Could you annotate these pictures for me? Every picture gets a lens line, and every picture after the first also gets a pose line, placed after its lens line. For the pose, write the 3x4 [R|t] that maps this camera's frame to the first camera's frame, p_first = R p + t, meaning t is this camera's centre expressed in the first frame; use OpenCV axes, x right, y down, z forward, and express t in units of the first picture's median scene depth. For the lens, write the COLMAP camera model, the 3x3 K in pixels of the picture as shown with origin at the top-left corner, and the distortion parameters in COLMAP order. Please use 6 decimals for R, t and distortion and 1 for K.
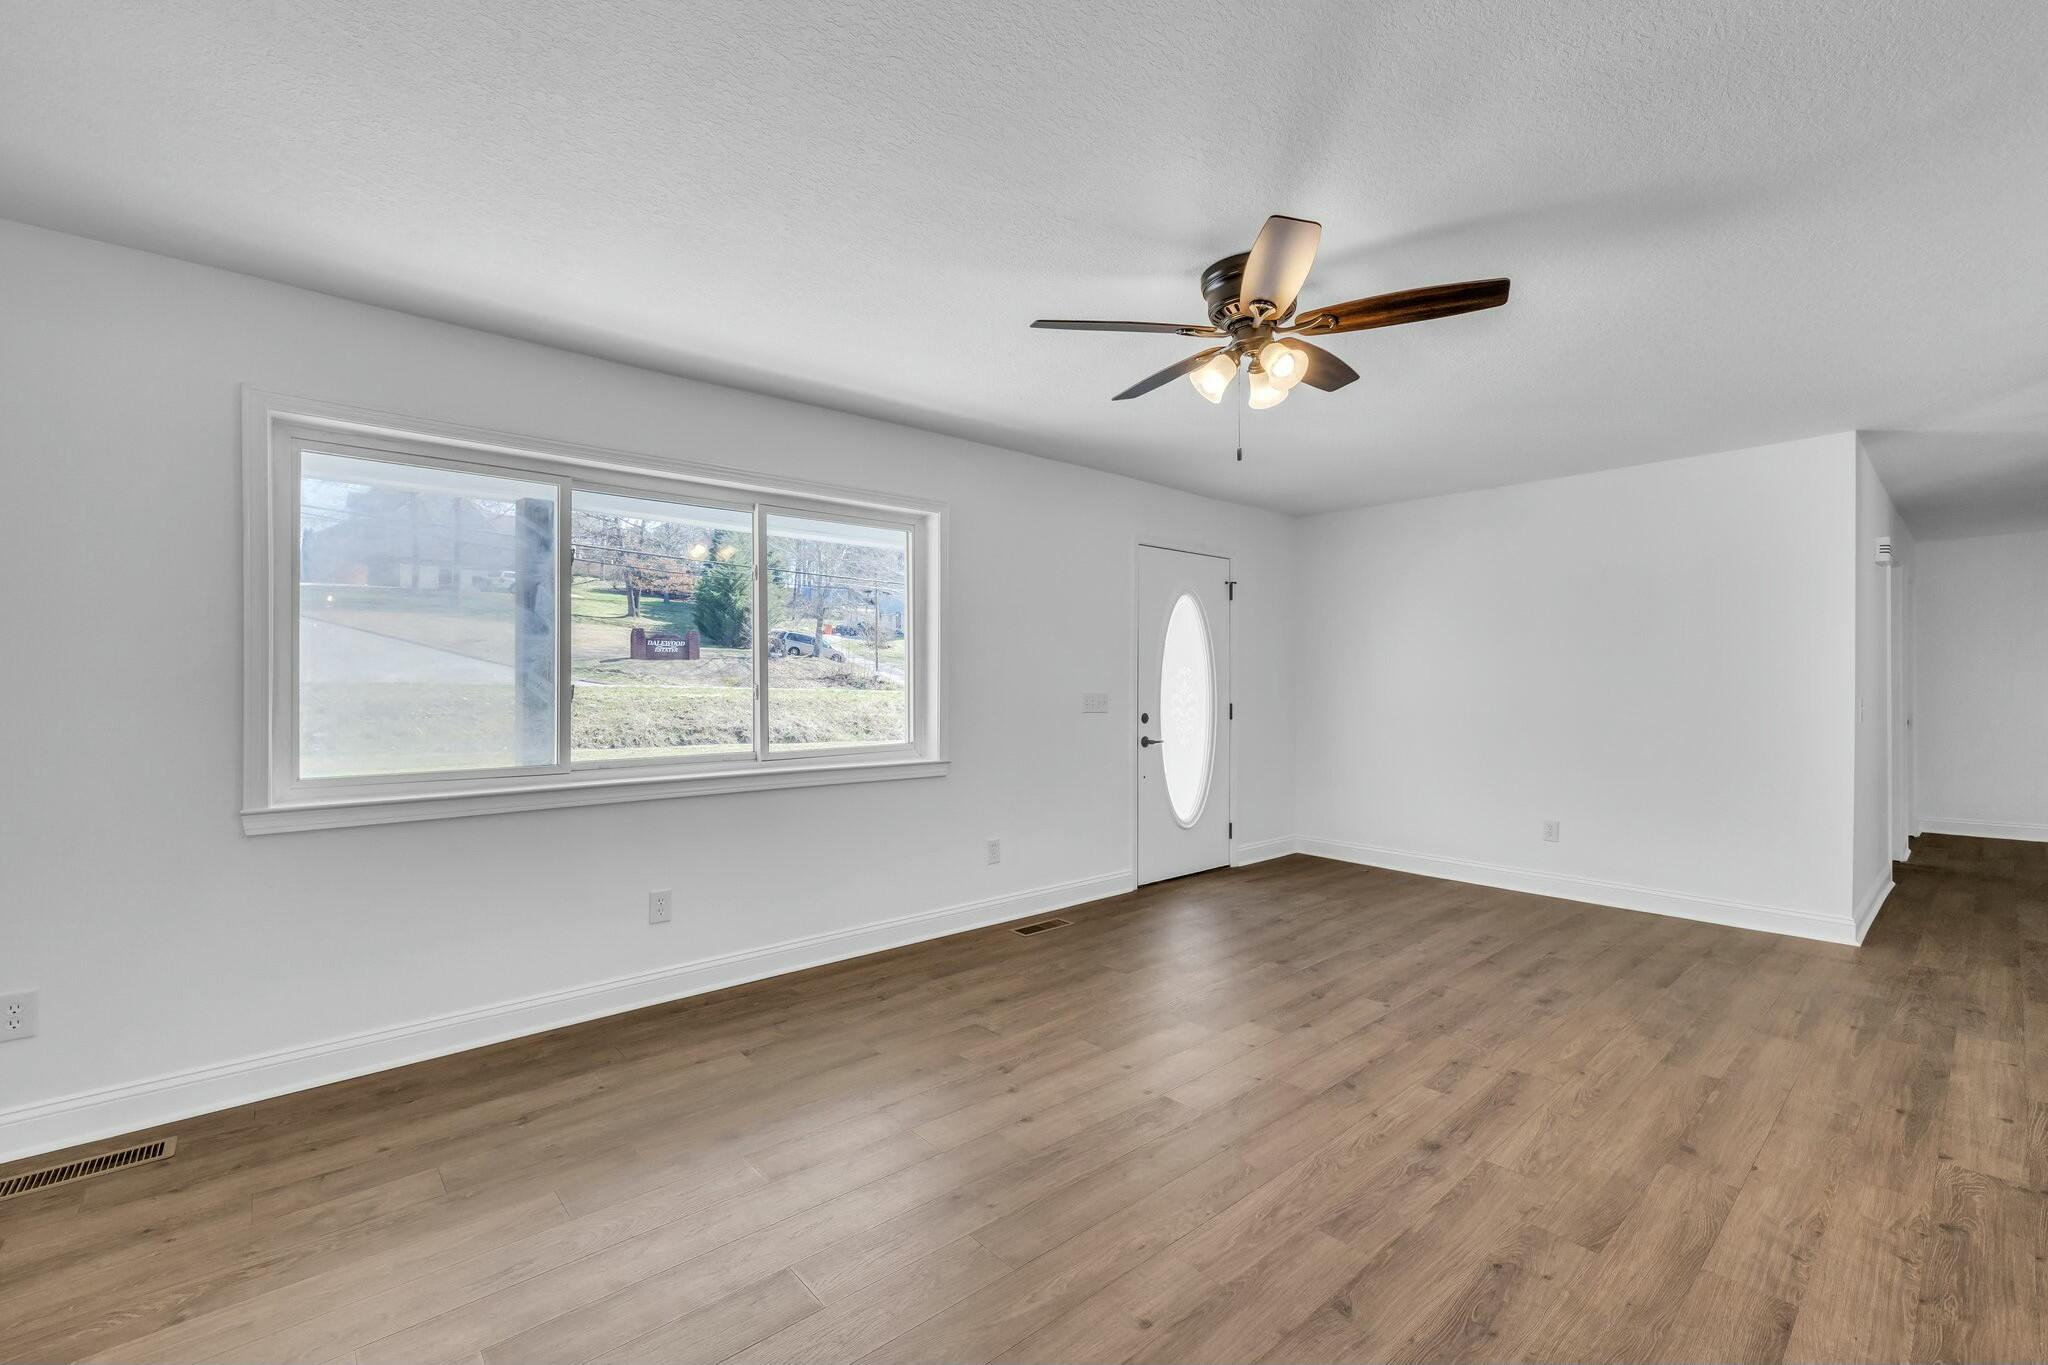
lens RADIAL K [[868.9, 0, 1026.0], [0, 868.9, 680.2], [0, 0, 1]] dist [-0.000520, -0.000008]
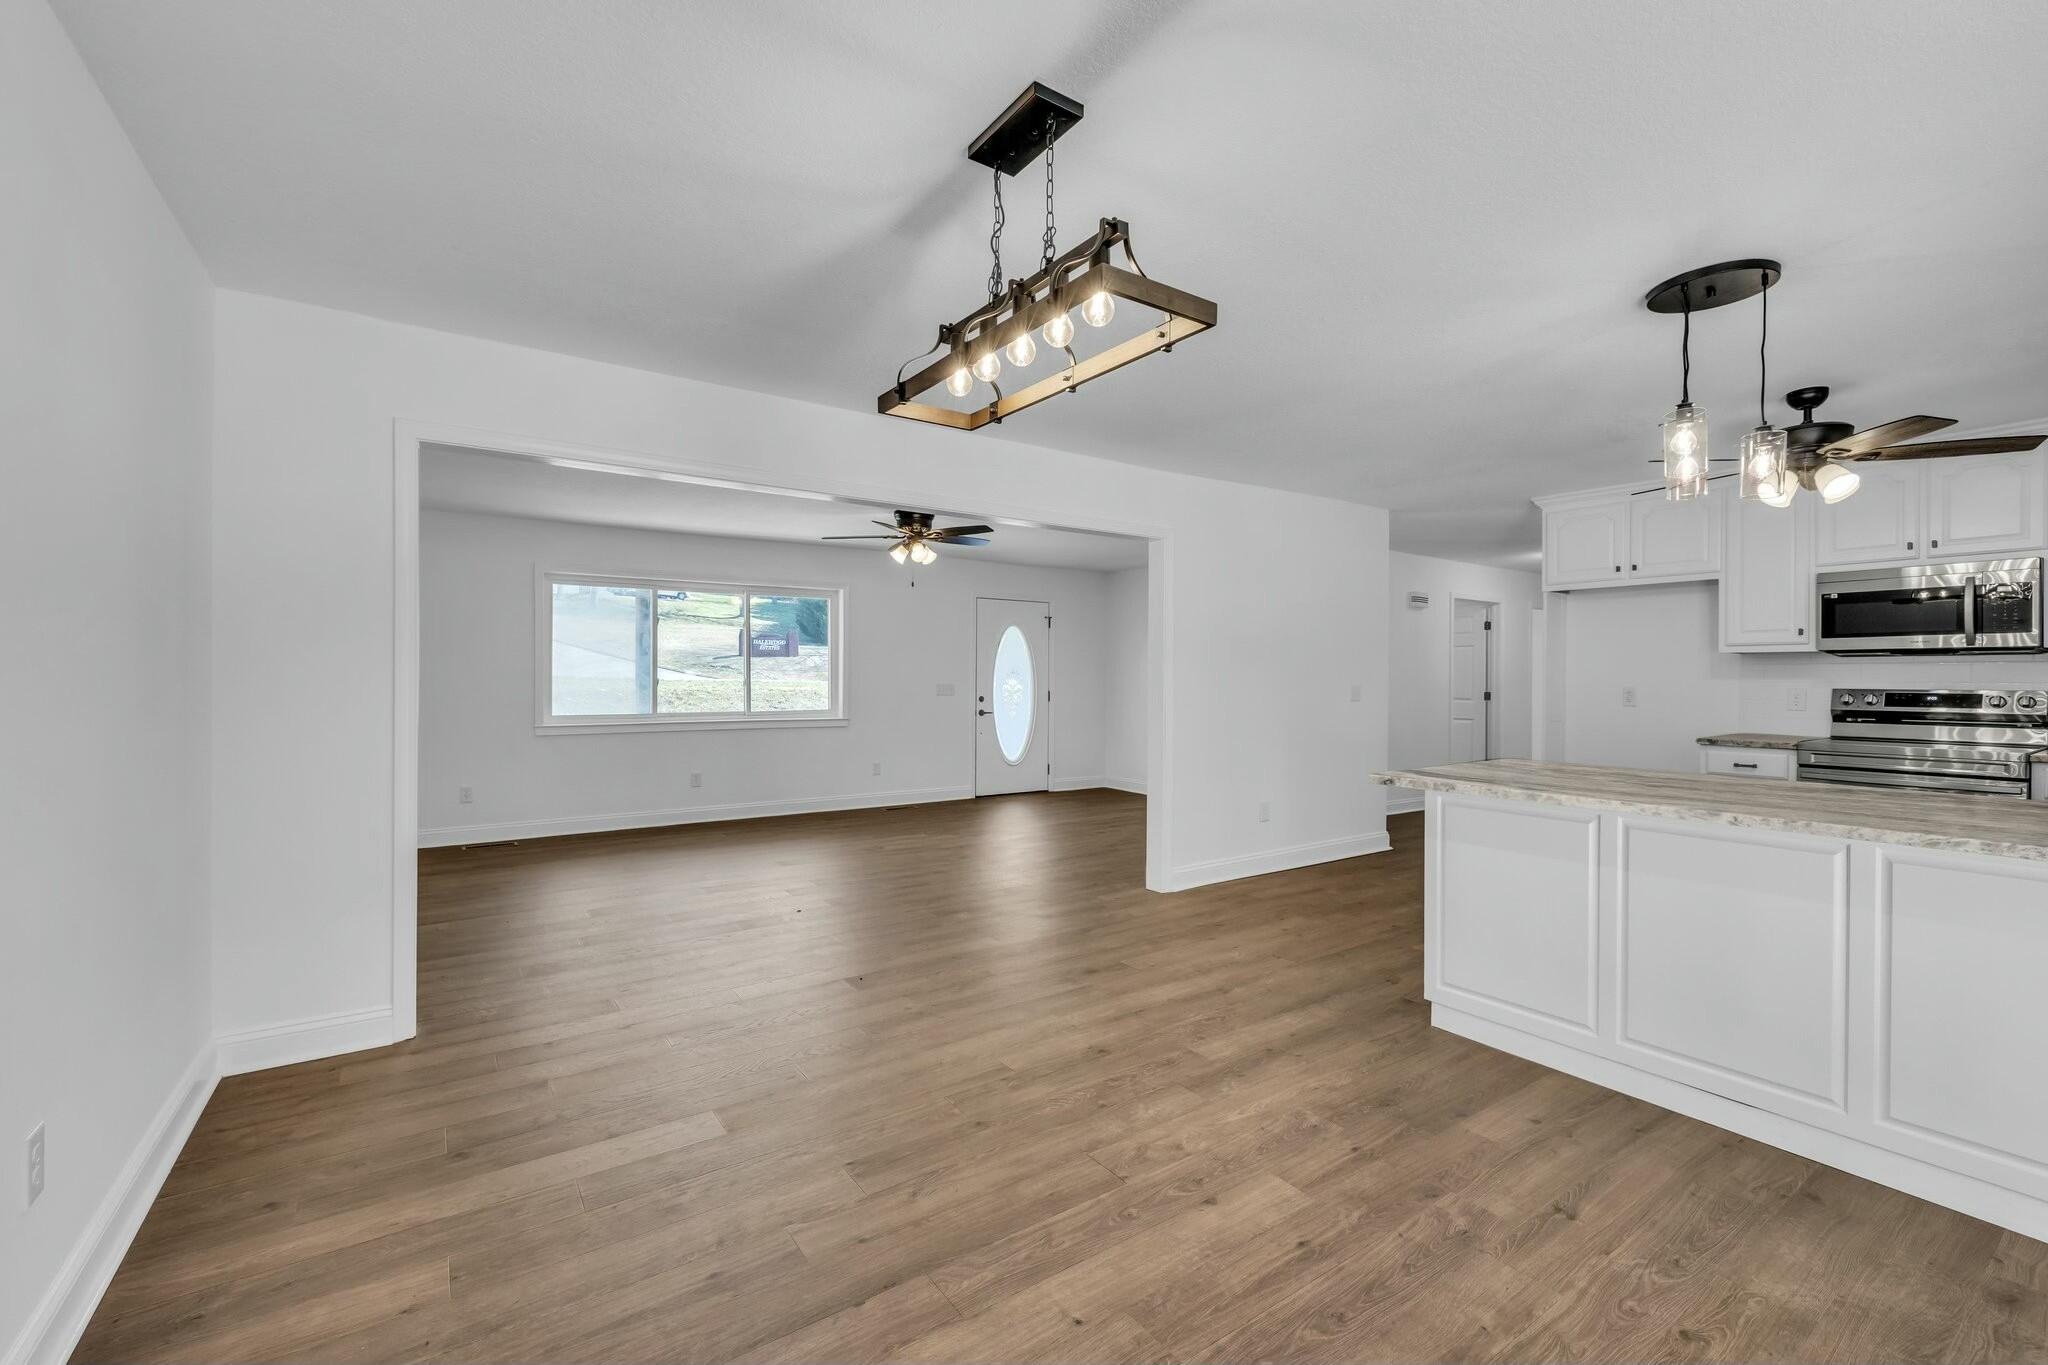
lens RADIAL K [[868.9, 0, 1021.8], [0, 868.9, 682.2], [0, 0, 1]] dist [-0.000520, -0.000008]
pose [[0.992685, 0.005374, -0.120617, 0.385964], [-0.004535, 0.999964, 0.007225, -0.001911], [0.120652, -0.006625, 0.992673, -0.633372]]
